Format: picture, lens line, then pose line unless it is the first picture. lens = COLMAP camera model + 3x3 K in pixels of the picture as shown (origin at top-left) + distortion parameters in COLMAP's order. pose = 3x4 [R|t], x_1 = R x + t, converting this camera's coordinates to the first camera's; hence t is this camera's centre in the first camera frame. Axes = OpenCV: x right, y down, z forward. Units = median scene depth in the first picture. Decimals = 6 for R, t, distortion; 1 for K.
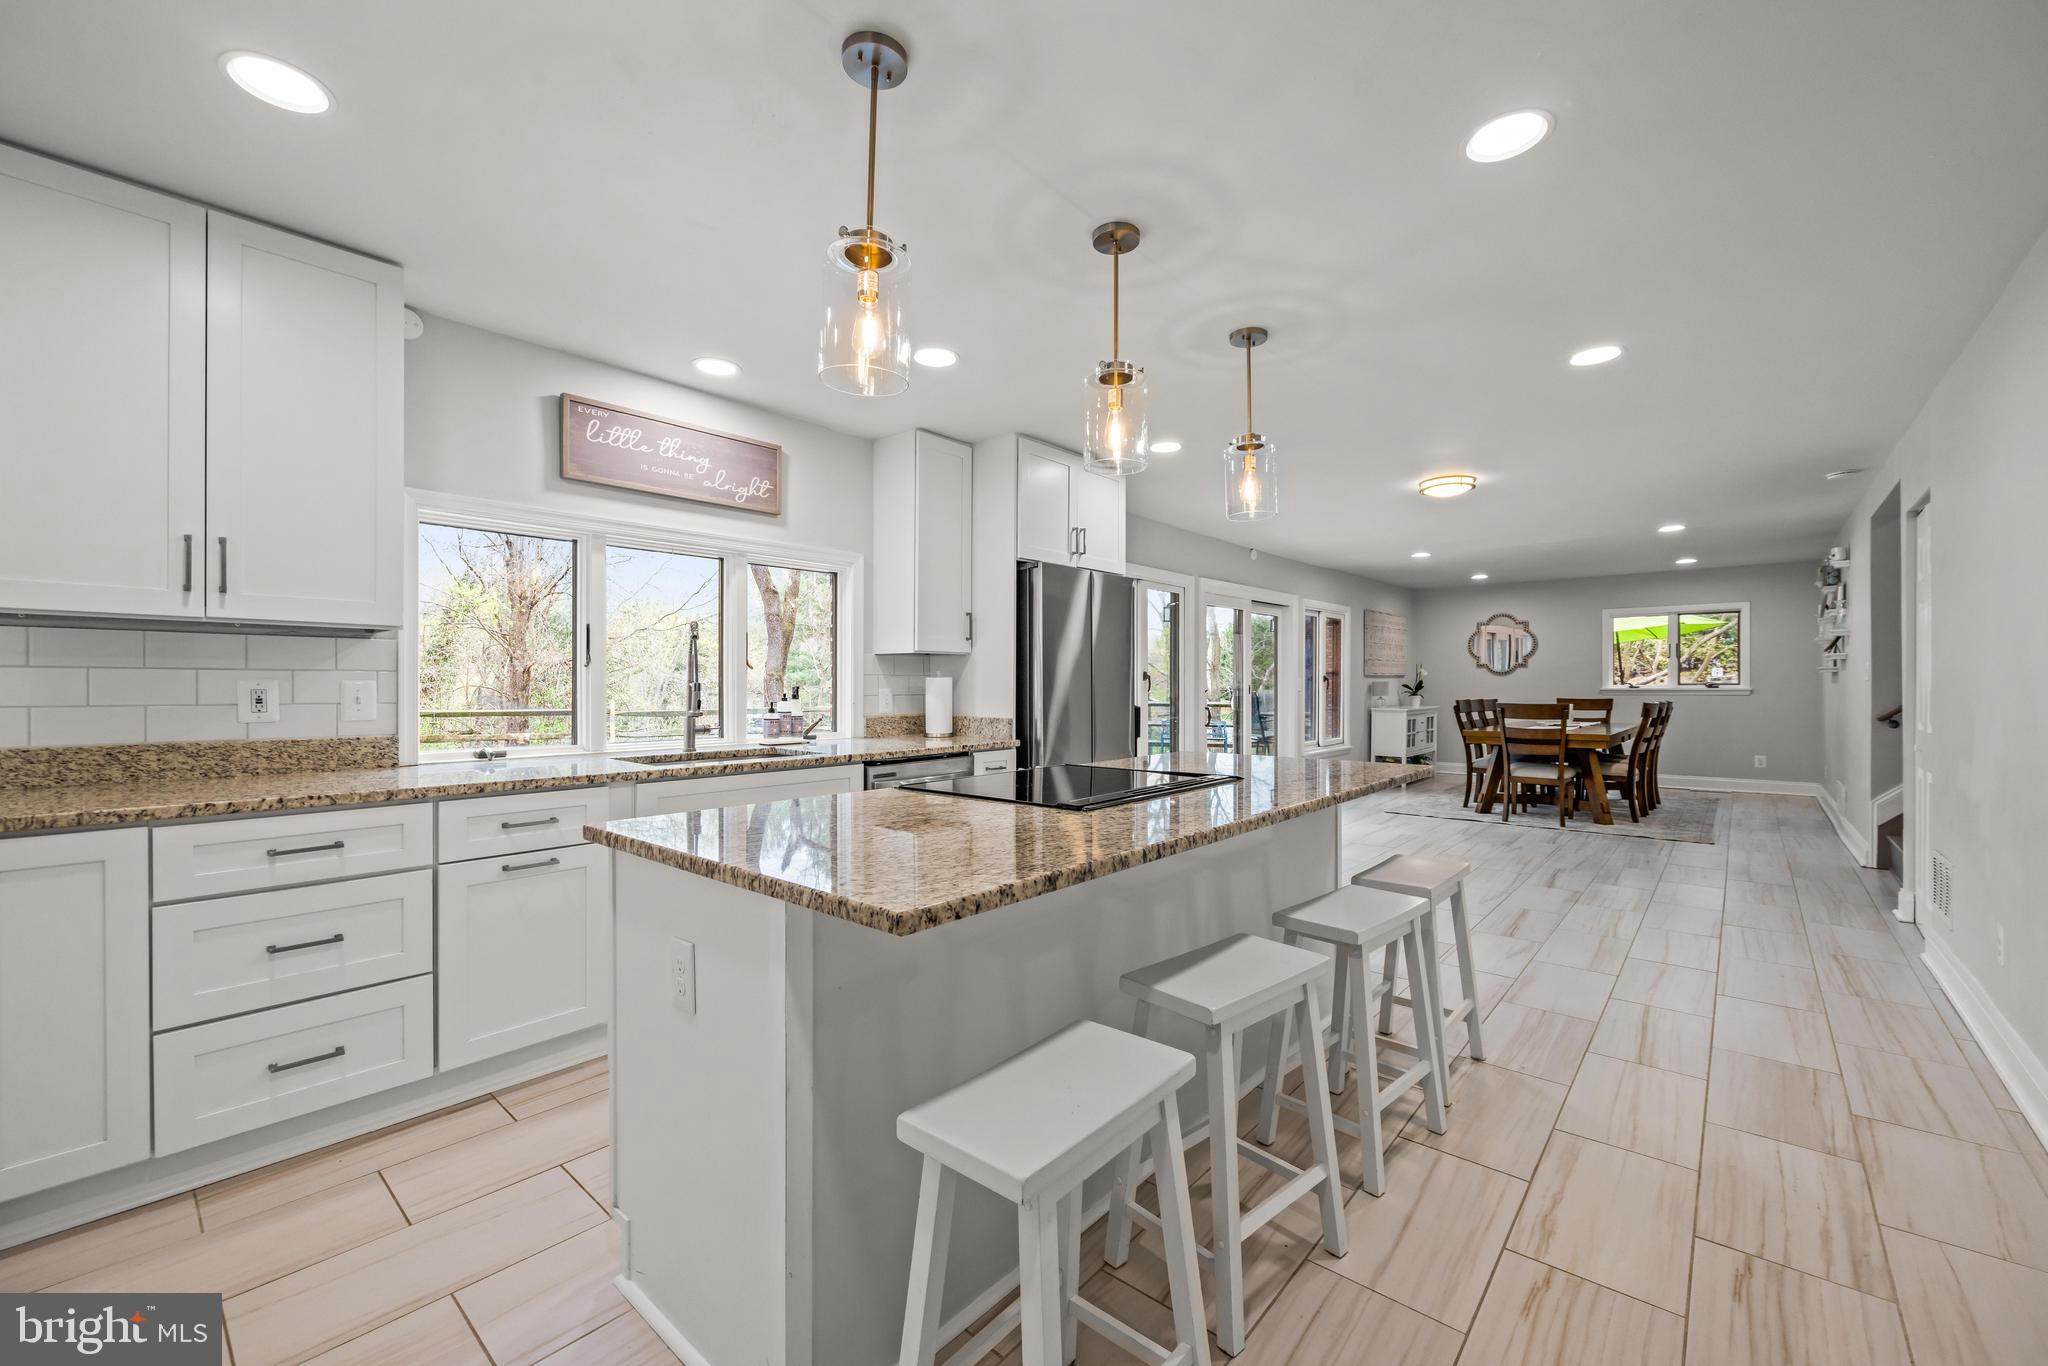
lens RADIAL K [[810.7, 0, 1024.0], [0, 810.7, 683.0], [0, 0, 1]] dist [-0.001237, -0.003873]
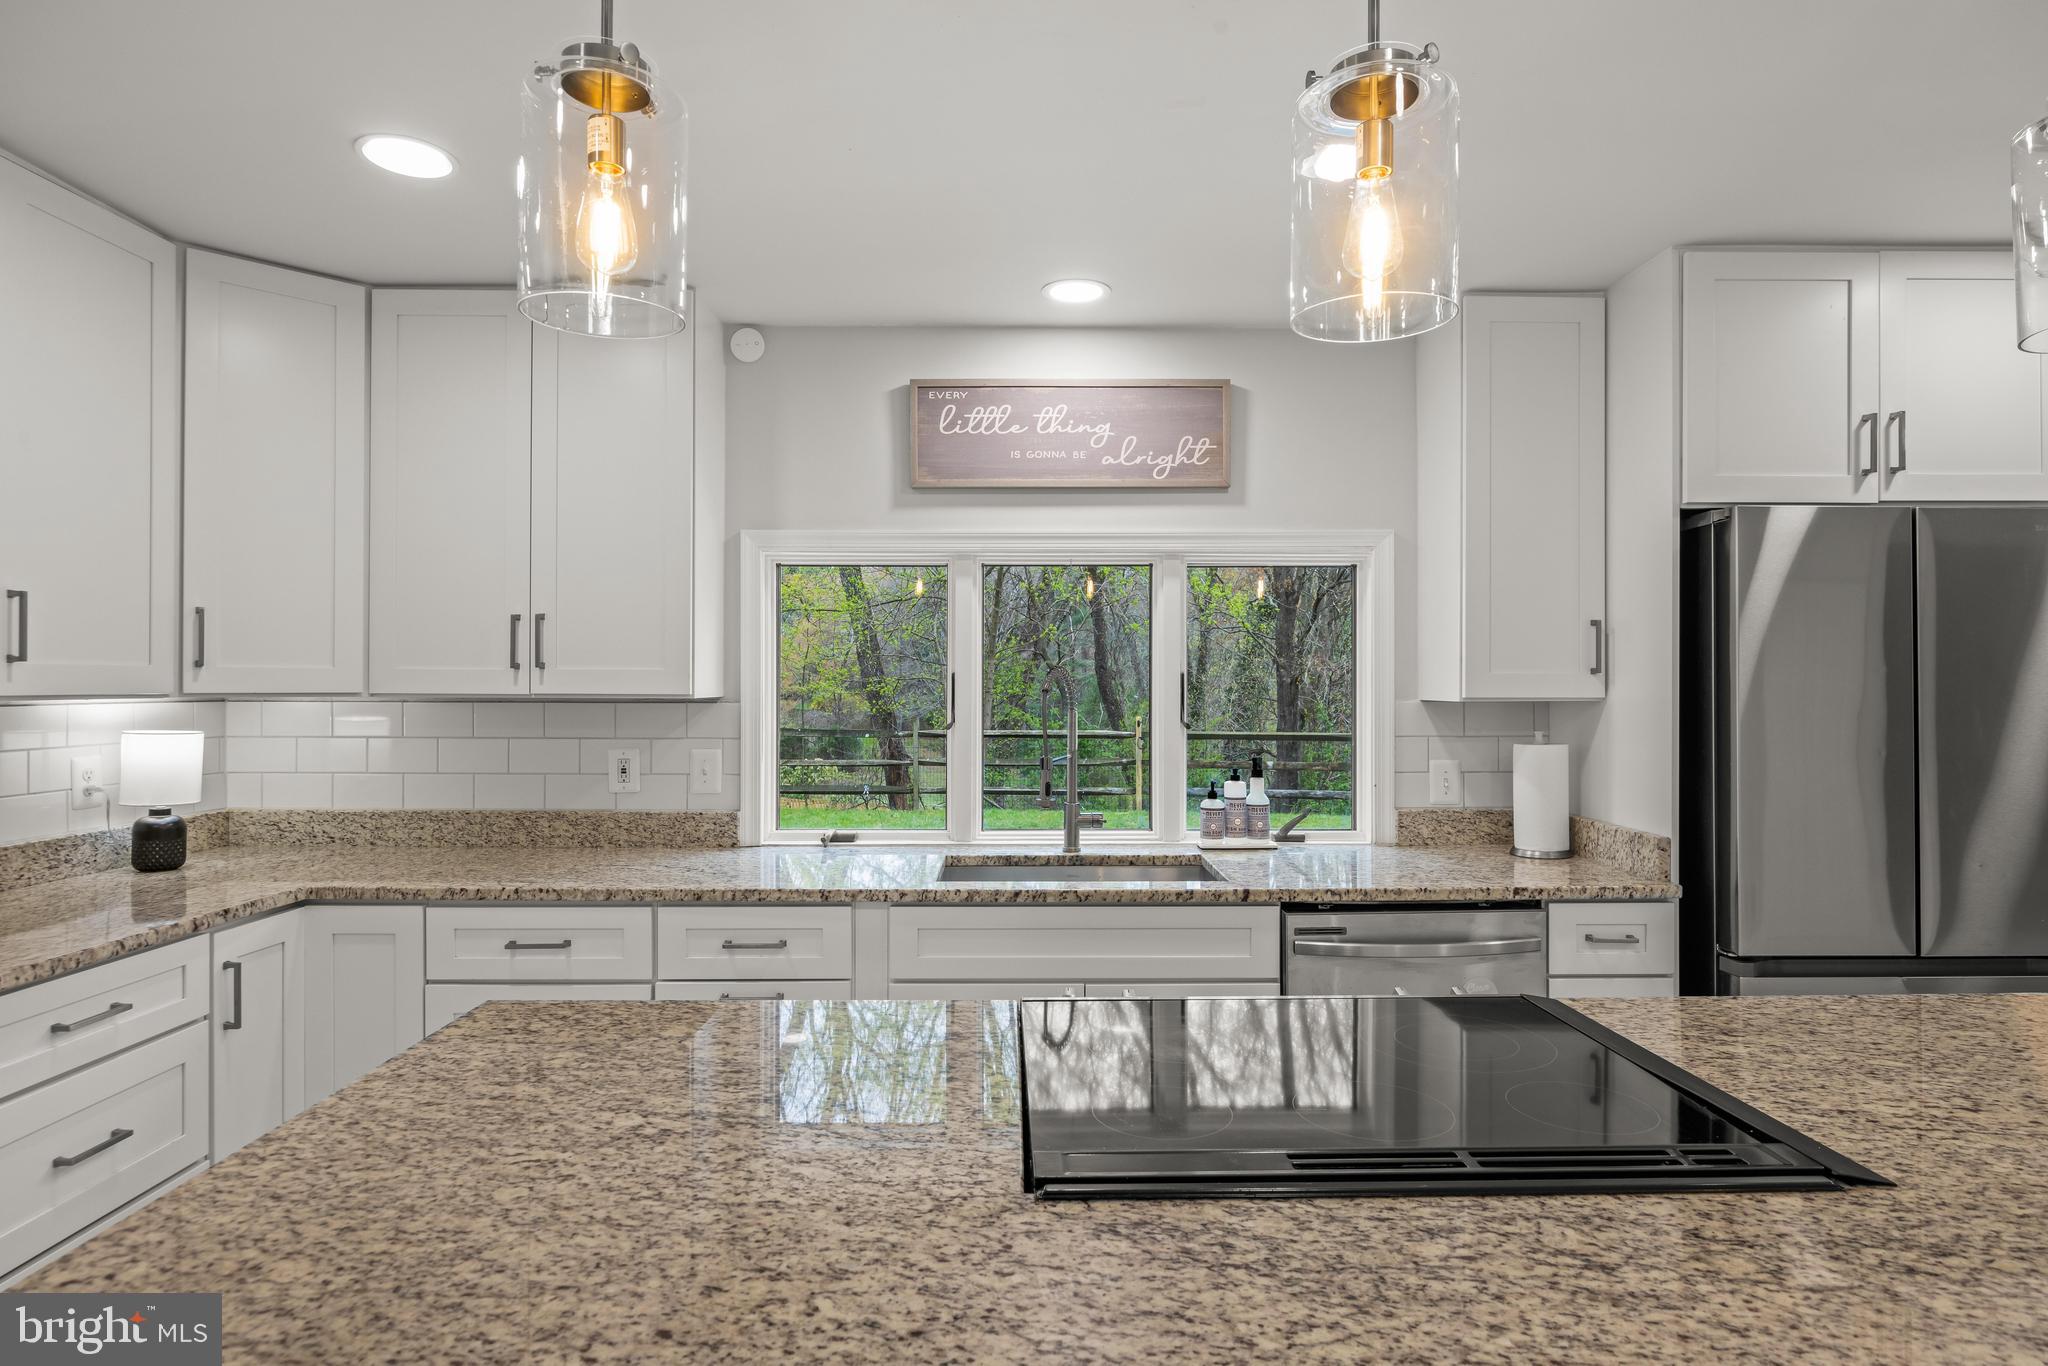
lens RADIAL K [[1113.4, 0, 1024.0], [0, 1113.4, 683.0], [0, 0, 1]] dist [-0.002281, -0.013021]
pose [[0.666850, -0.003971, -0.745181, 0.278032], [0.000241, 0.999987, -0.005114, -0.056528], [0.745192, 0.003231, 0.666843, 0.340680]]
